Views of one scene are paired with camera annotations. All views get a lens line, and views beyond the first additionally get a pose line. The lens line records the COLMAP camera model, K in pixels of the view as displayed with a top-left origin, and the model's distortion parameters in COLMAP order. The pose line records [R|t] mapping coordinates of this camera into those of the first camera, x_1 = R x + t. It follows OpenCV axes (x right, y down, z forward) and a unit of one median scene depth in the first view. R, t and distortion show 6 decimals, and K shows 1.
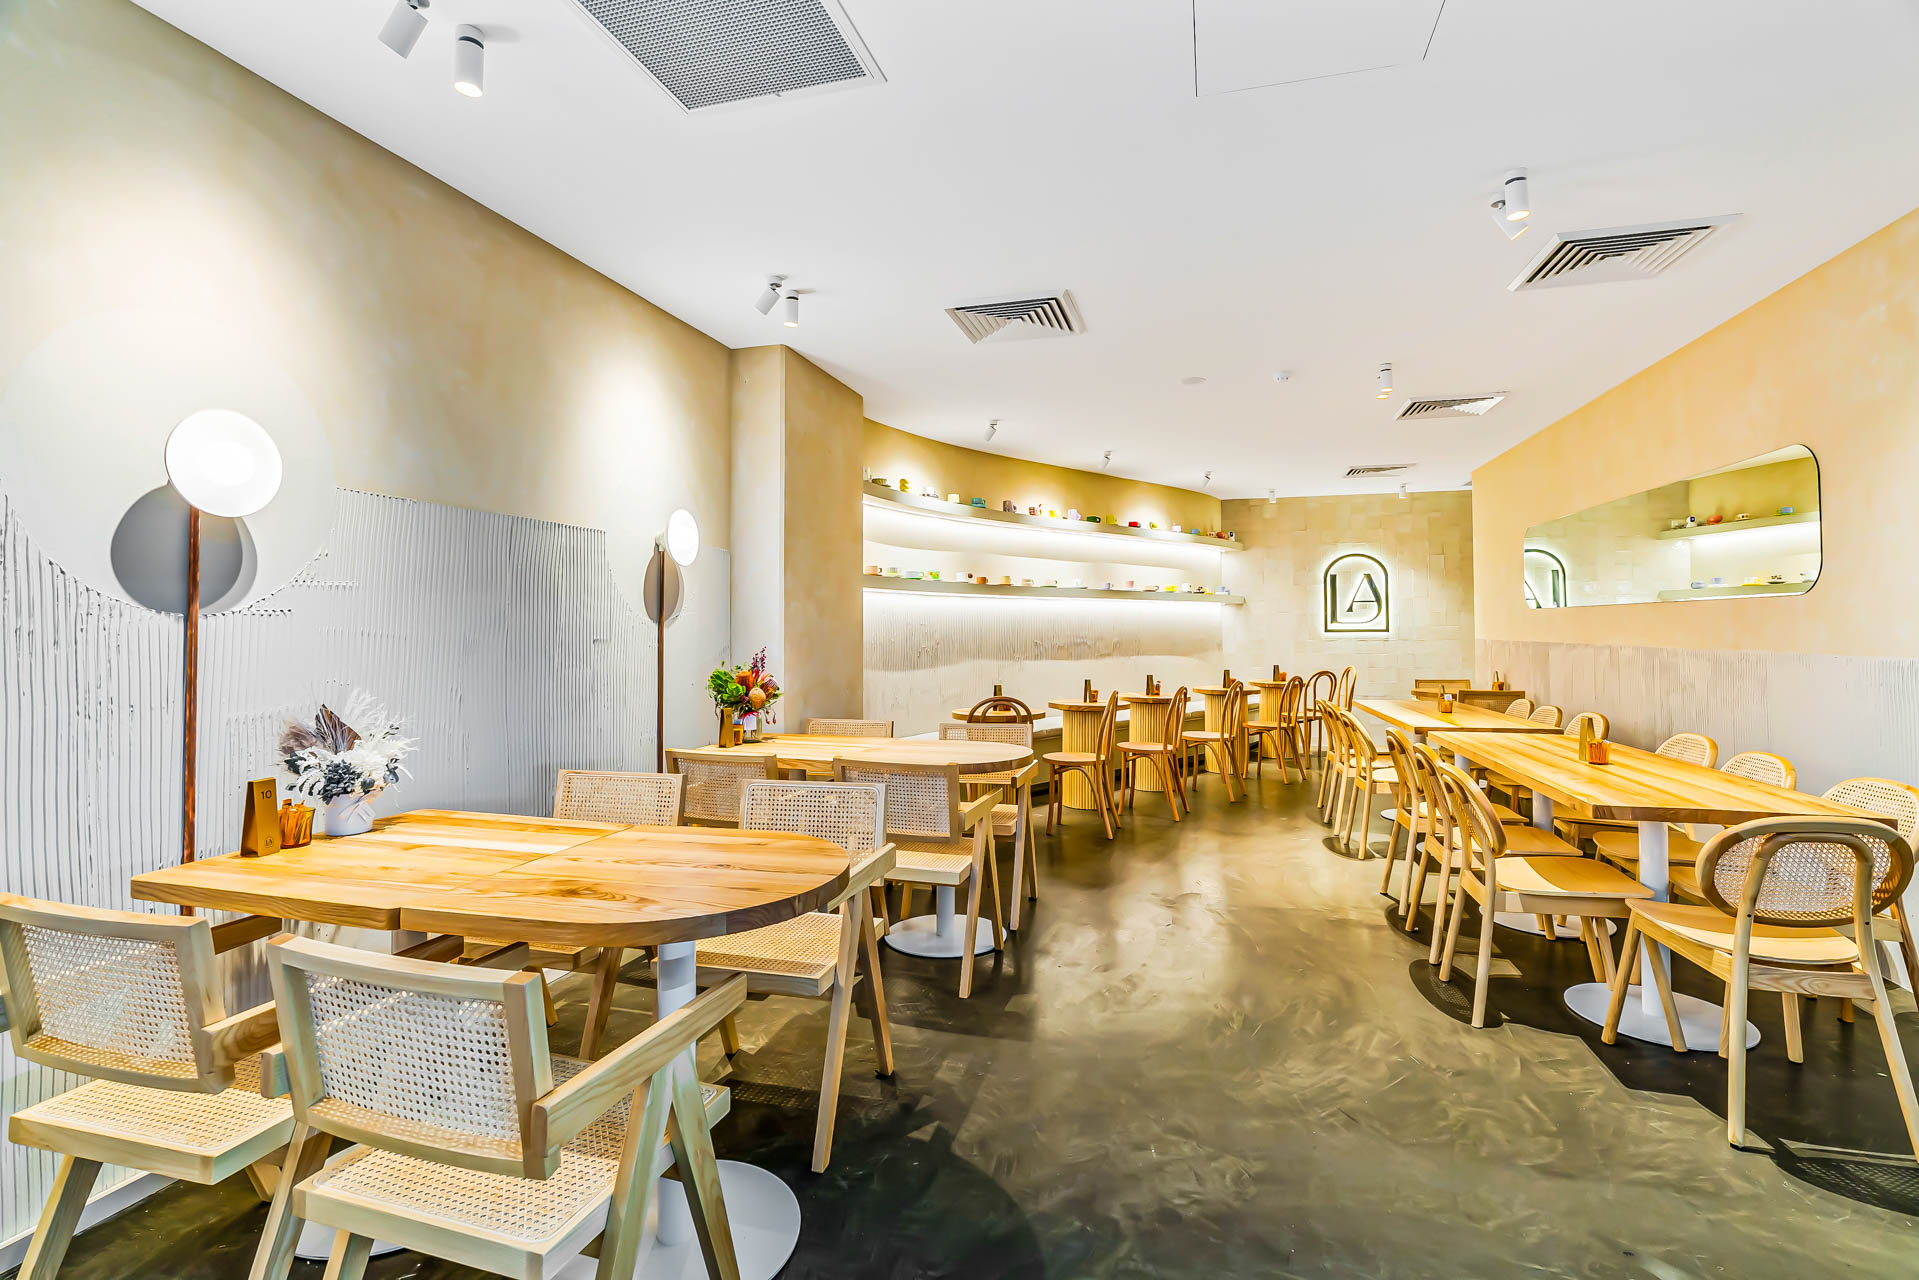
lens RADIAL K [[863.3, 0, 963.1], [0, 863.3, 628.9], [0, 0, 1]] dist [-0.015657, 0.006336]
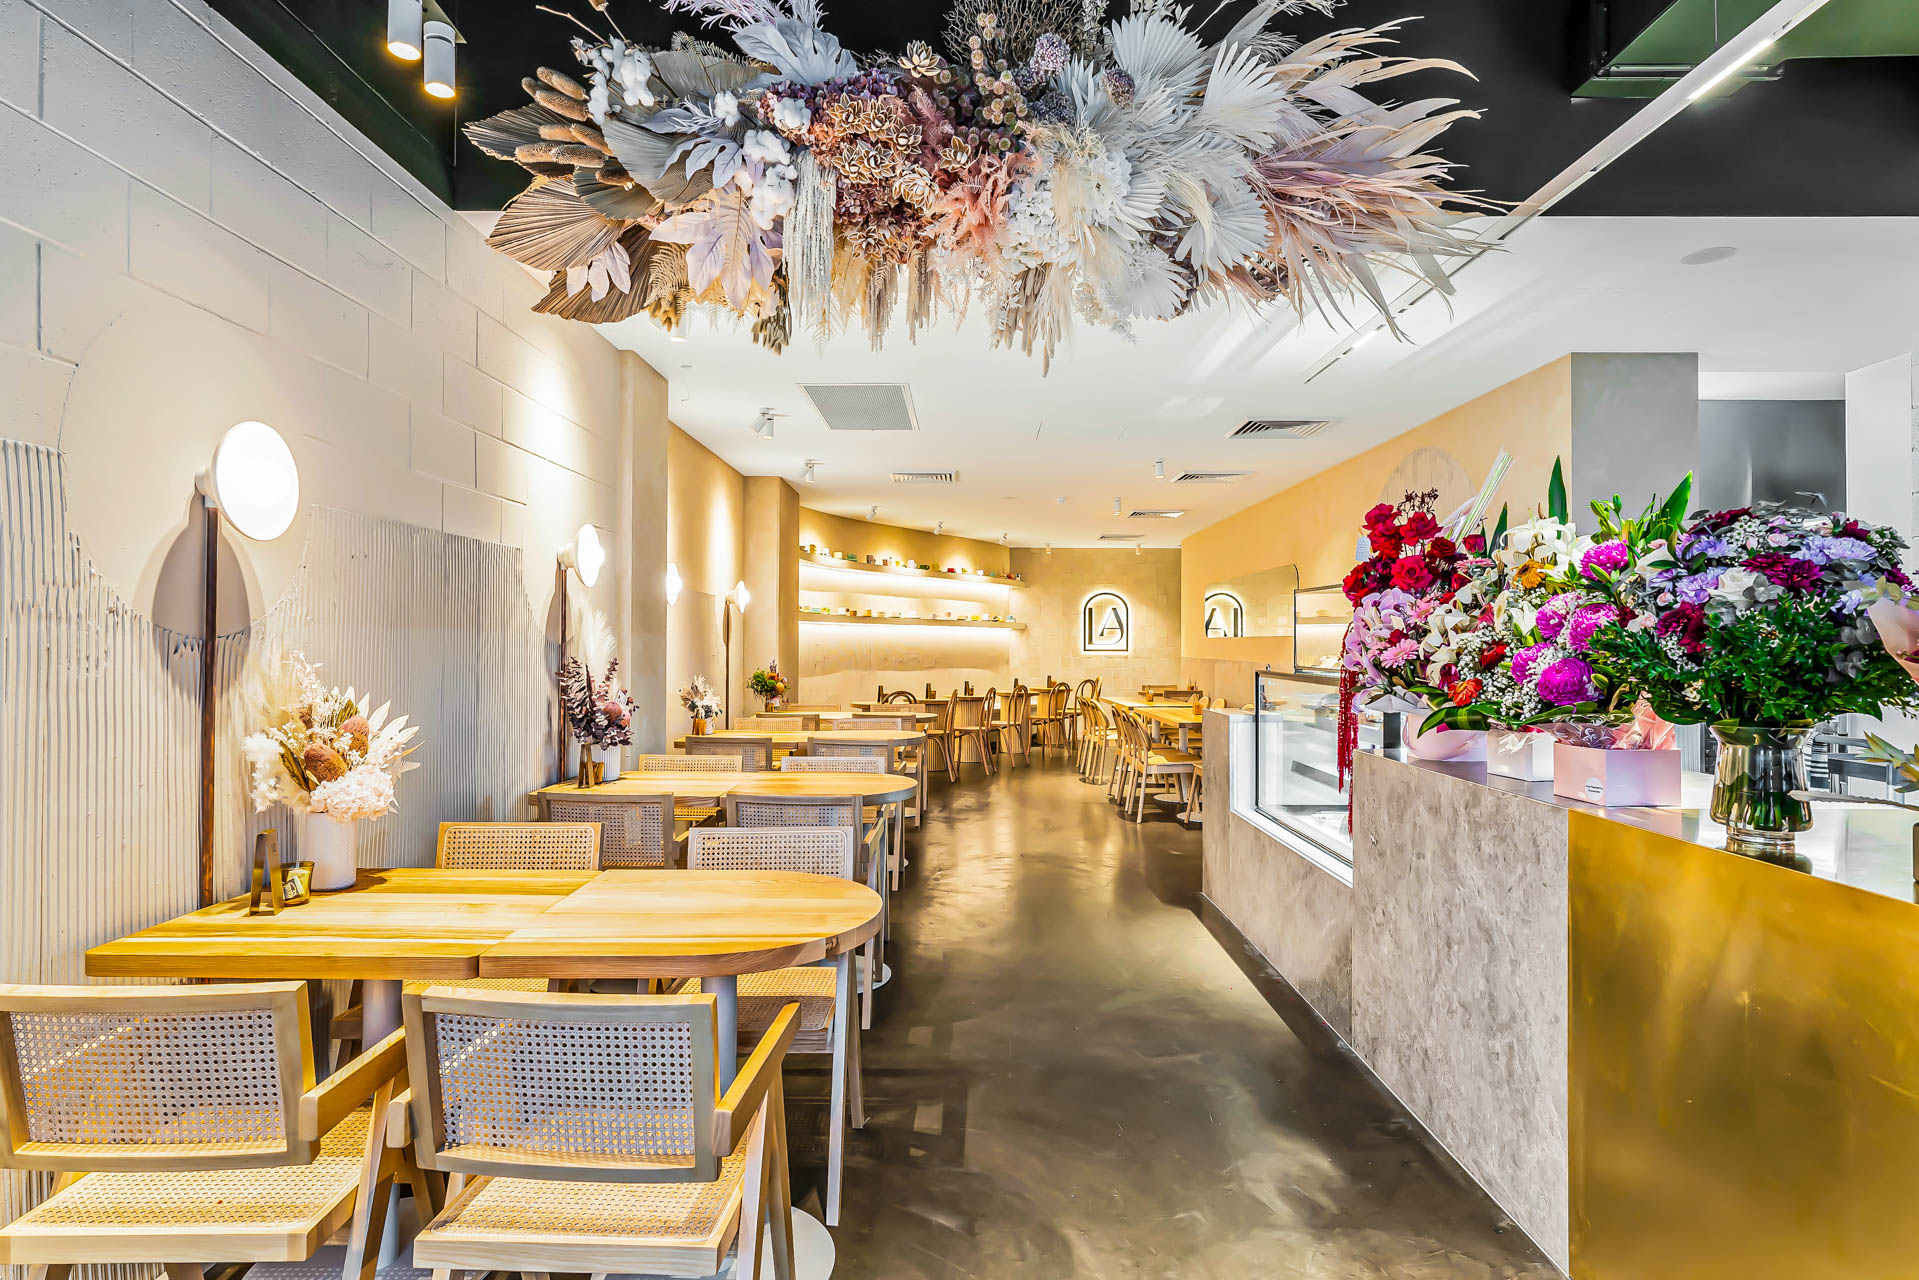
lens RADIAL K [[1082.5, 0, 960.4], [0, 1082.5, 649.2], [0, 0, 1]] dist [0.016654, -0.000183]
pose [[0.961343, 0.009740, 0.275181, -0.284402], [-0.011532, 0.999922, 0.004893, -0.007789], [-0.275111, -0.007877, 0.961380, -0.706778]]
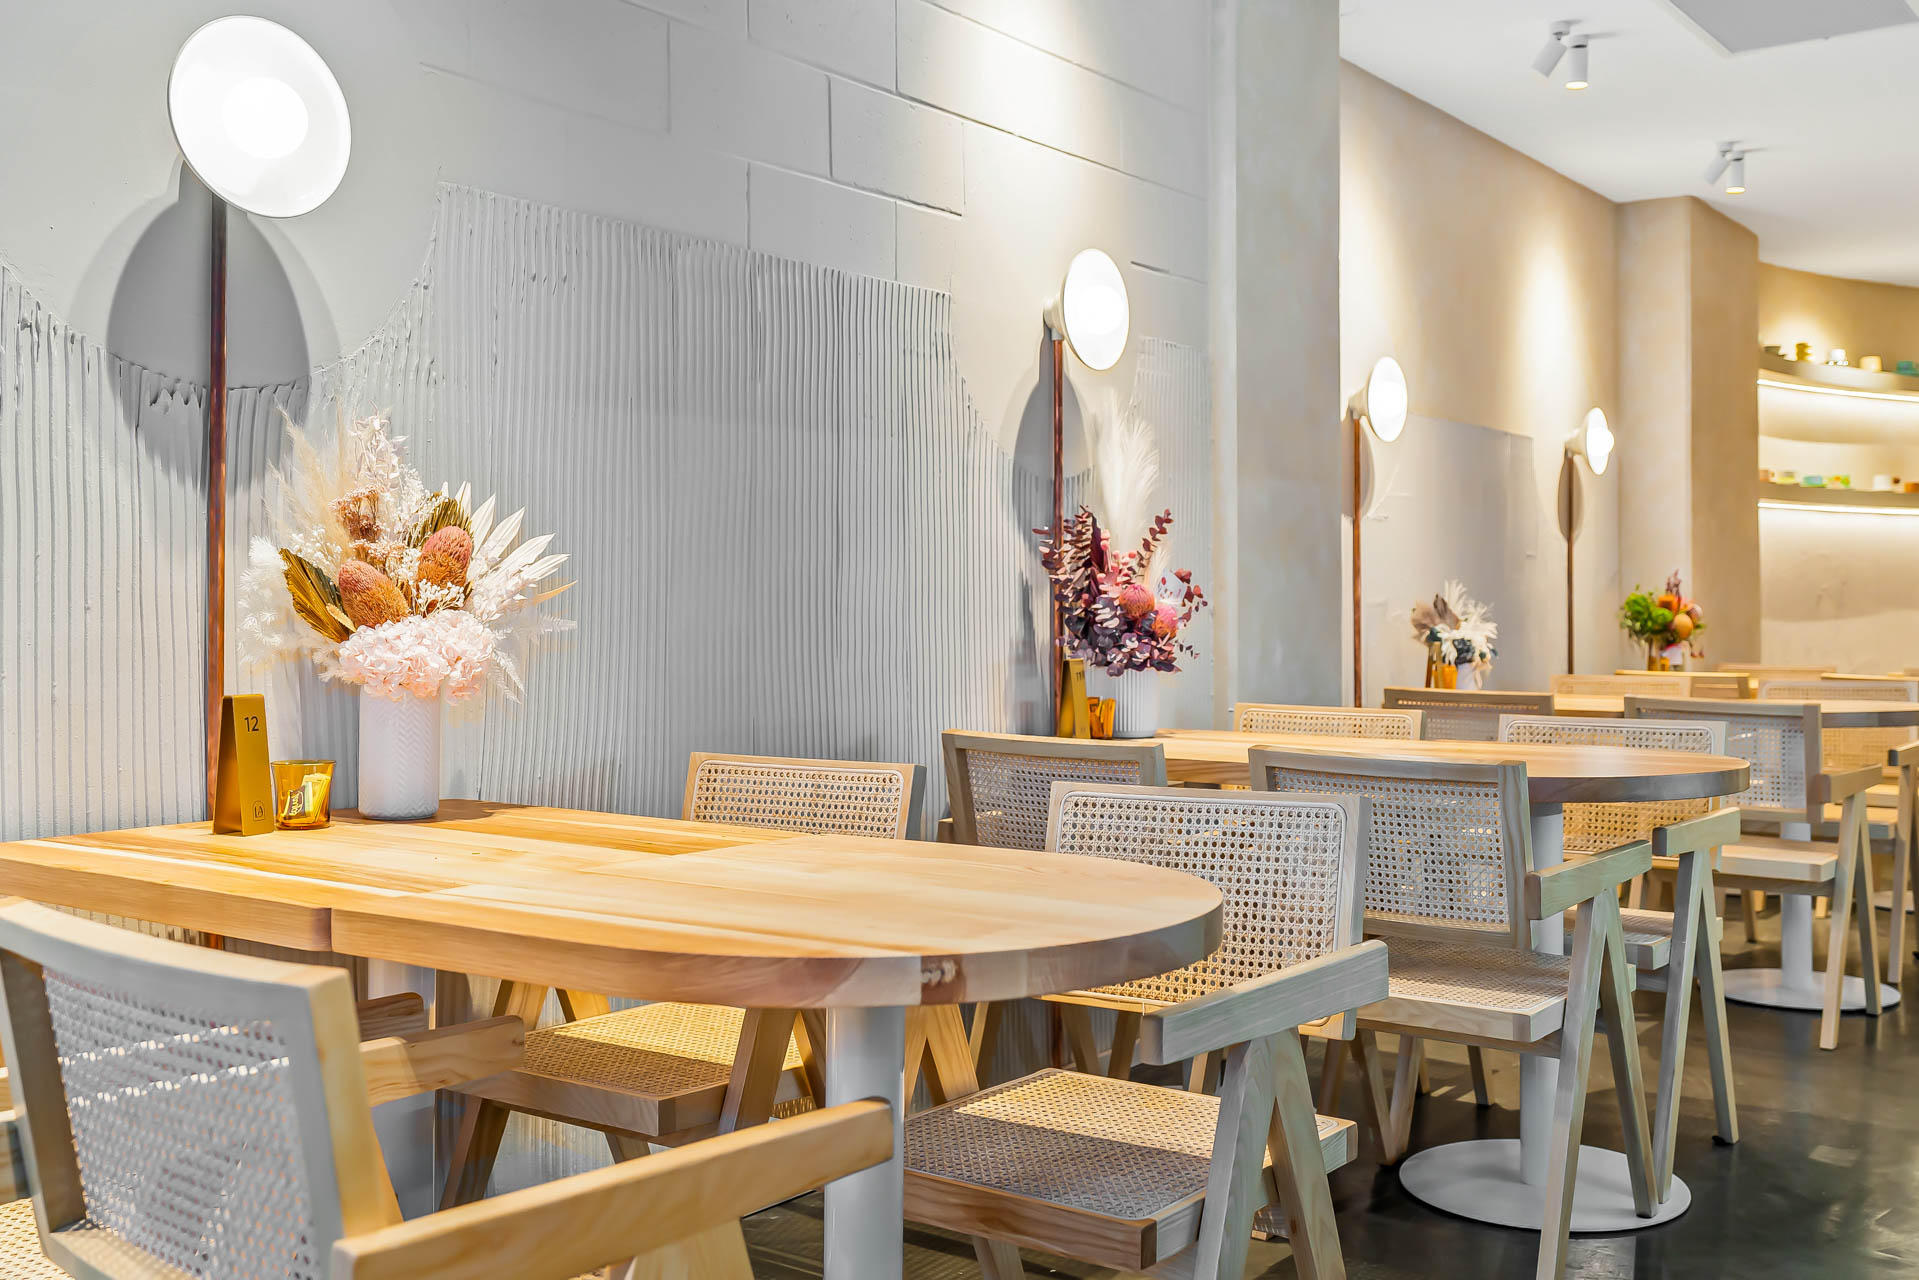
lens RADIAL K [[1927.7, 0, 959.5], [0, 1927.7, 640.0], [0, 0, 1]] dist [-0.002771, -0.004277]
pose [[0.938298, 0.012100, -0.345617, -0.144556], [-0.006561, 0.999831, 0.017191, 0.037862], [0.345767, -0.013863, 0.938218, -0.605312]]
